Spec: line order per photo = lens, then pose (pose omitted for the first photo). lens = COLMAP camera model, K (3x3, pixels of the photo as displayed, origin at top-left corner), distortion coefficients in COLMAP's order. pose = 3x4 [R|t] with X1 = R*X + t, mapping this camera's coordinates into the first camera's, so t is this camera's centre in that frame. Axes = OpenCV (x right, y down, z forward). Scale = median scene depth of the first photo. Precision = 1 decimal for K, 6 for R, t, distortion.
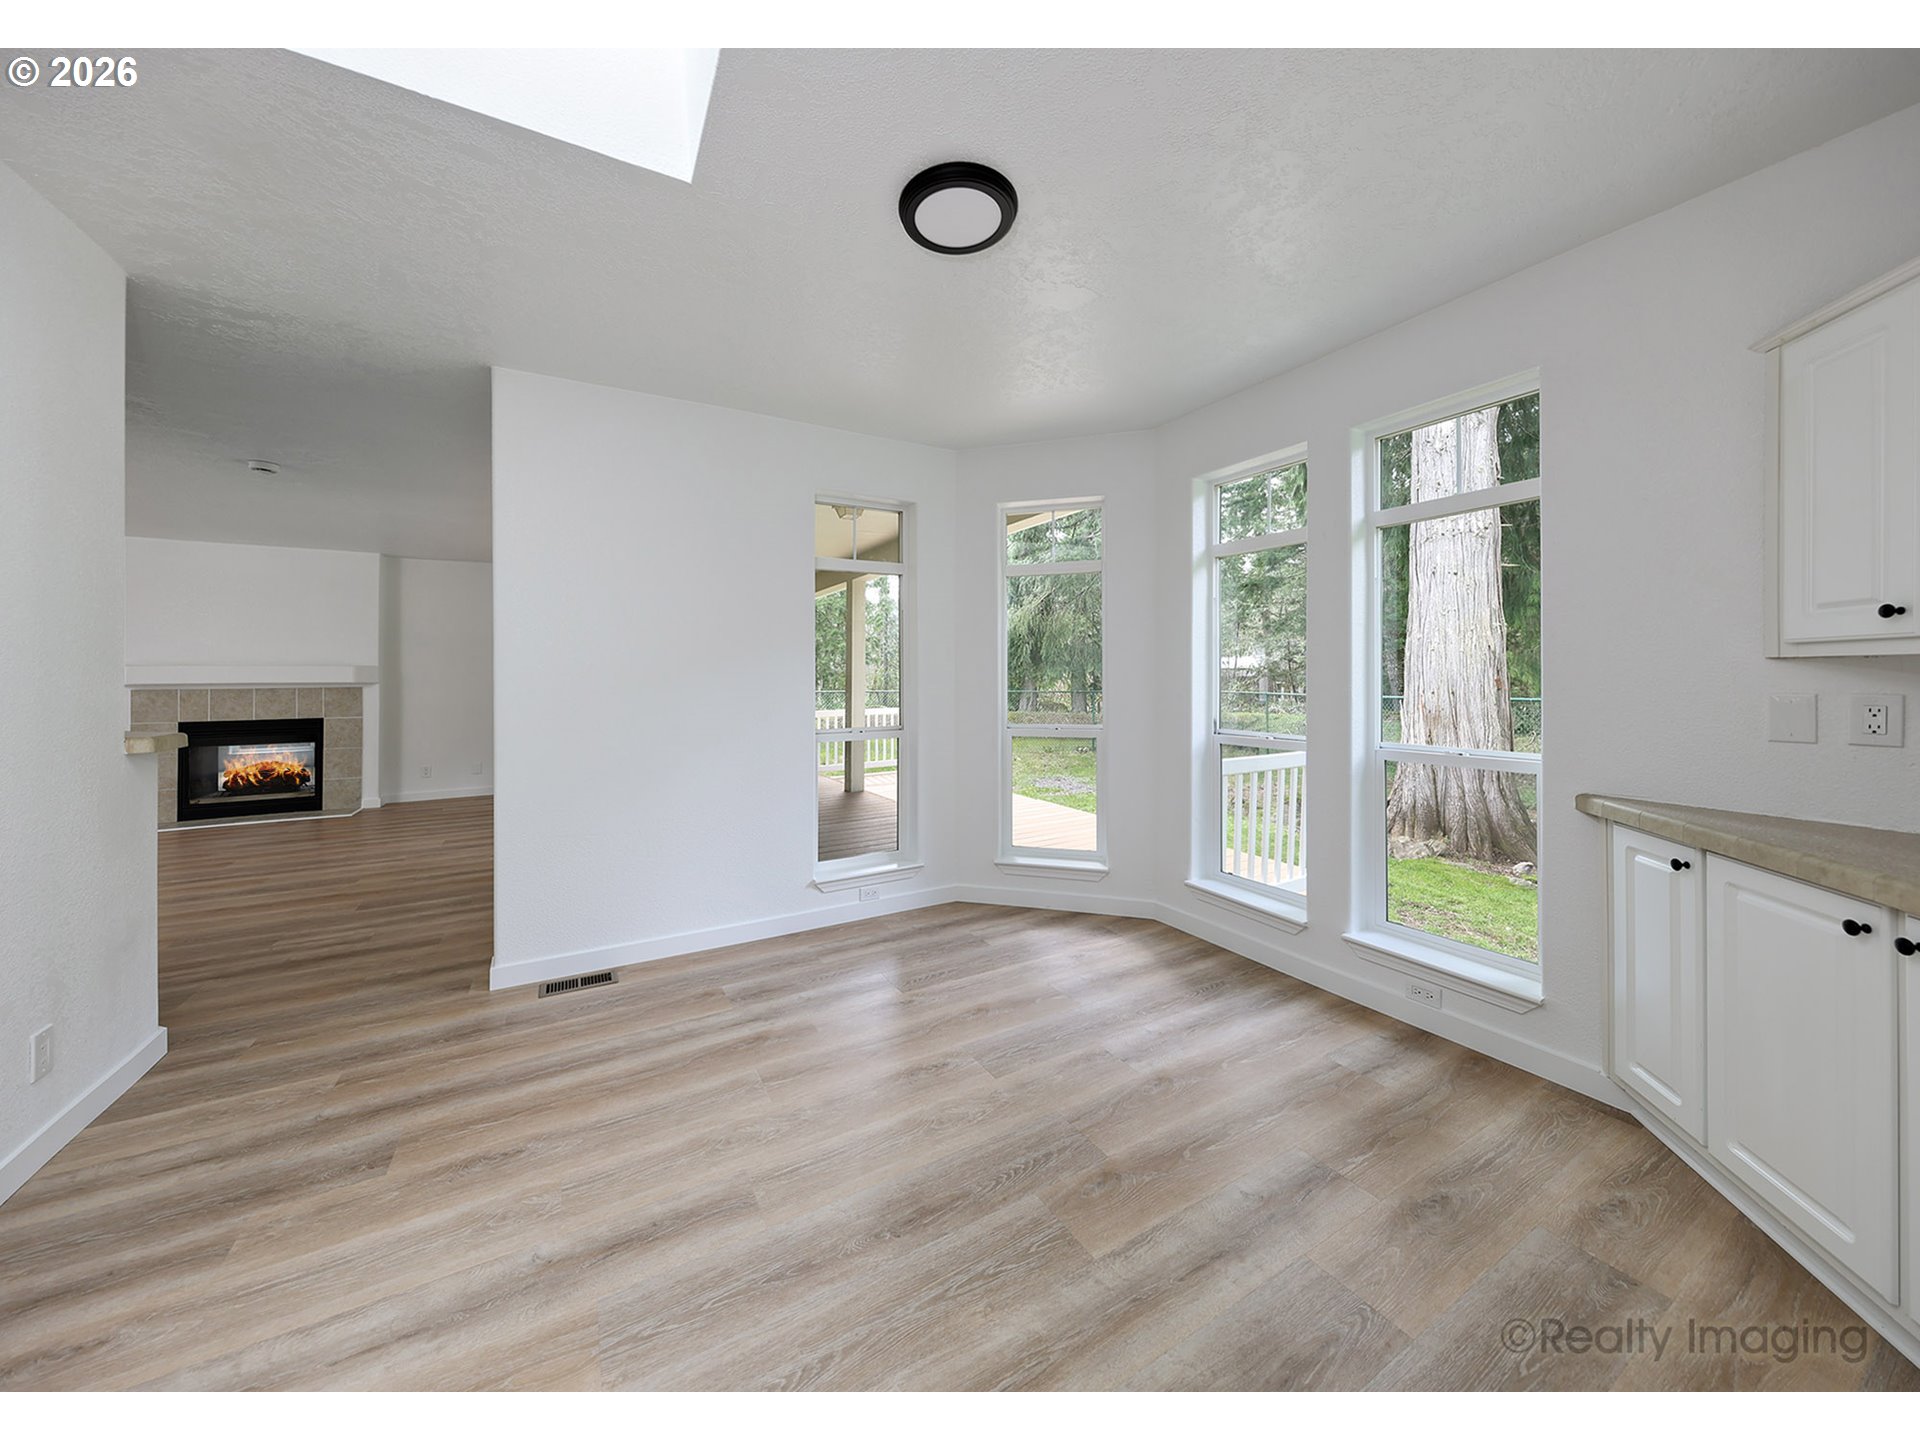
lens RADIAL K [[638.8, 0, 911.0], [0, 638.8, 677.4], [0, 0, 1]] dist [0.015324, -0.000005]
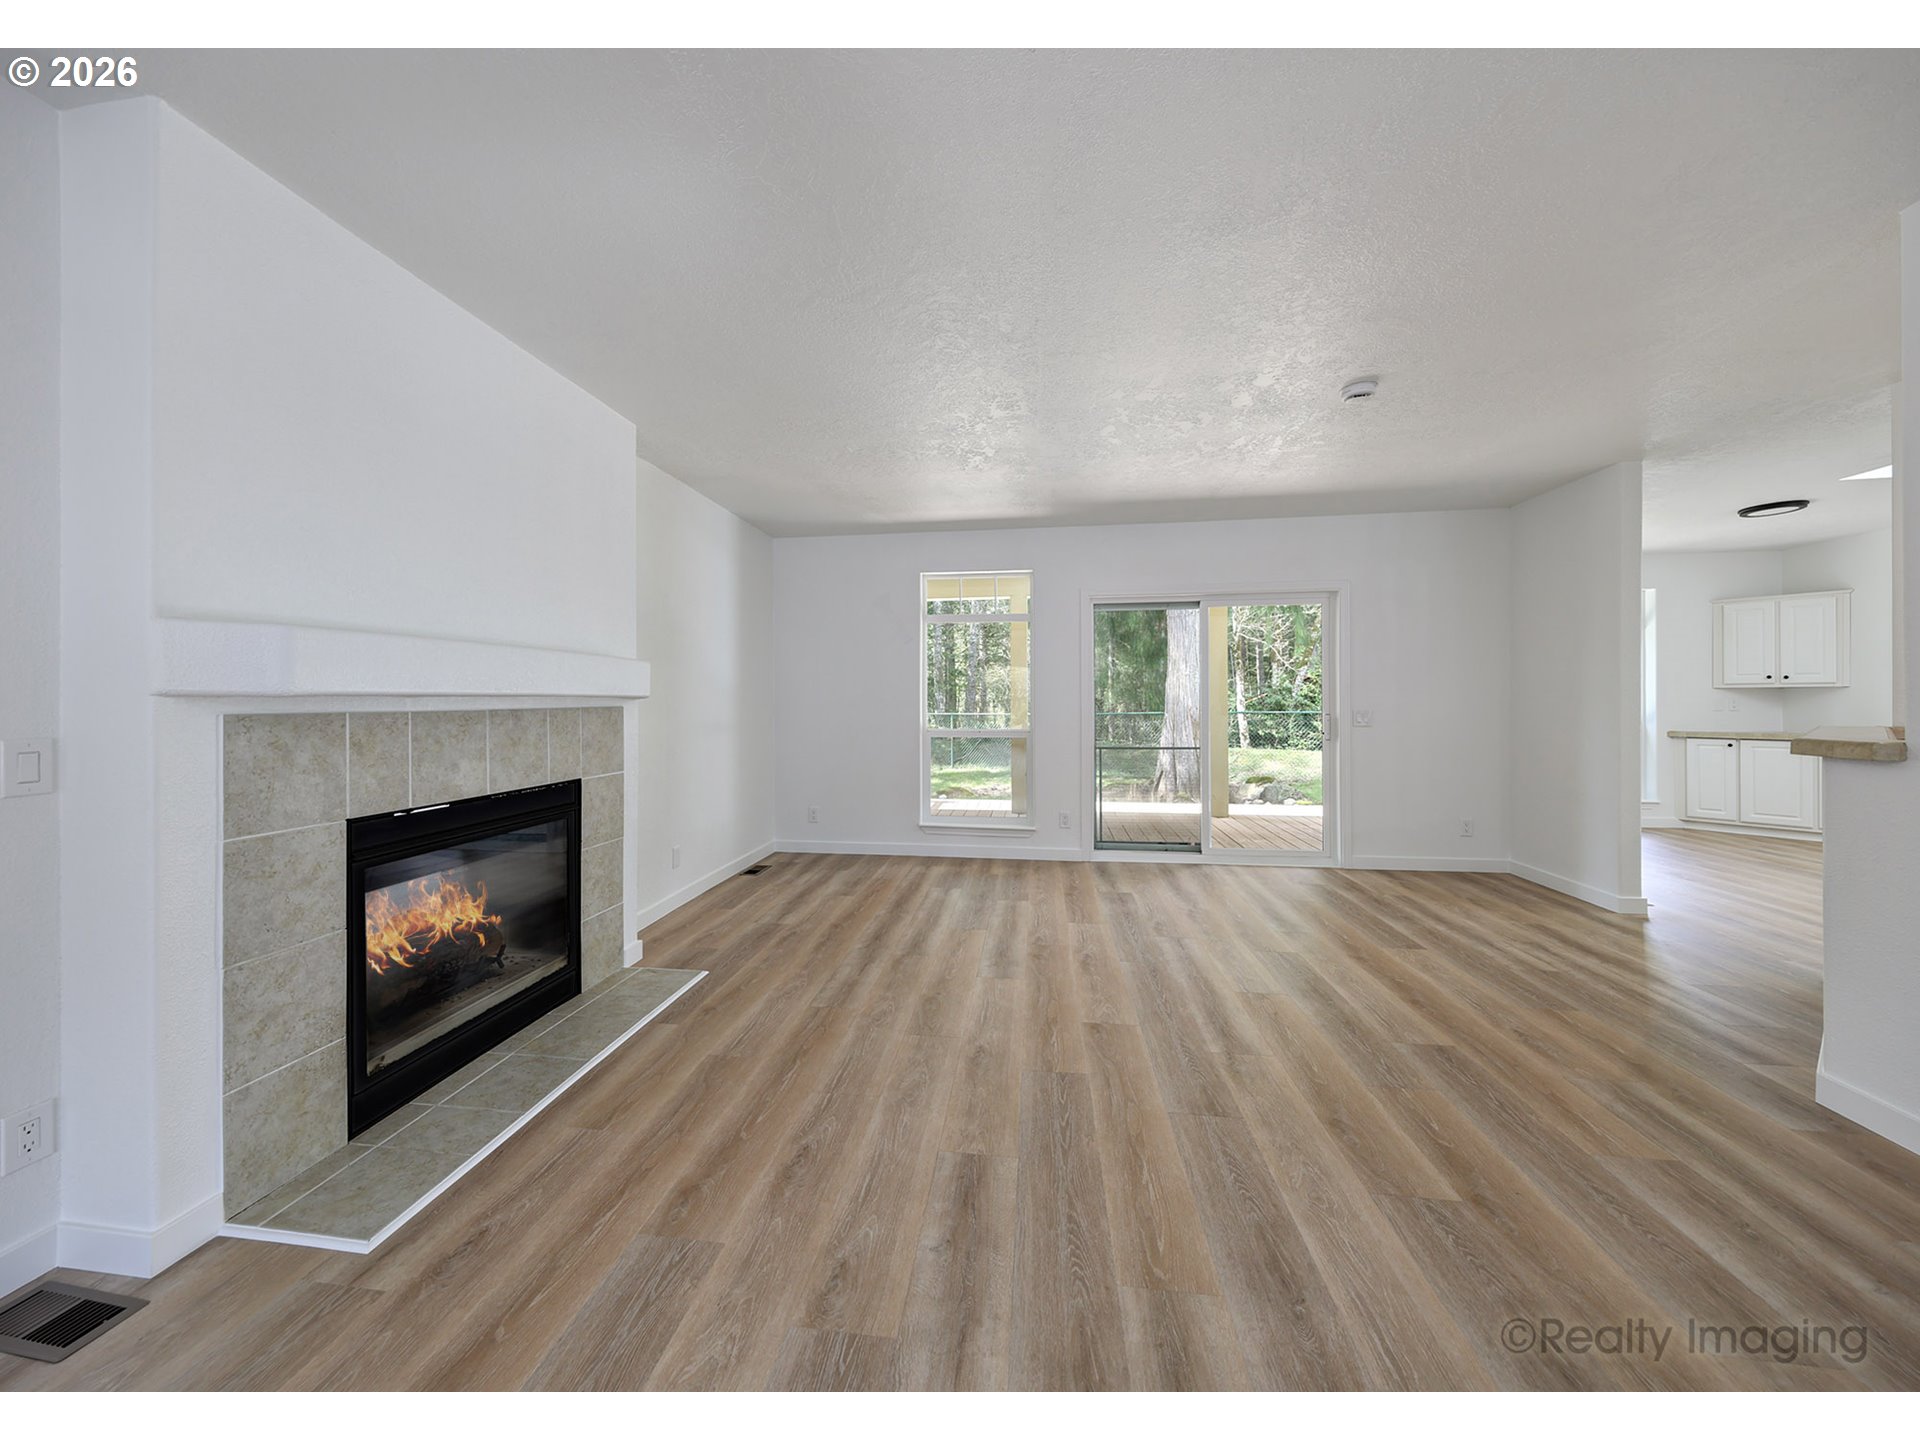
lens RADIAL K [[749.8, 0, 926.7], [0, 749.8, 692.4], [0, 0, 1]] dist [0.000168, 0.000048]
pose [[0.600319, 0.005717, 0.799740, -1.173388], [-0.003610, 0.999984, -0.004439, 0.009160], [-0.799752, -0.000223, 0.600330, 0.522931]]
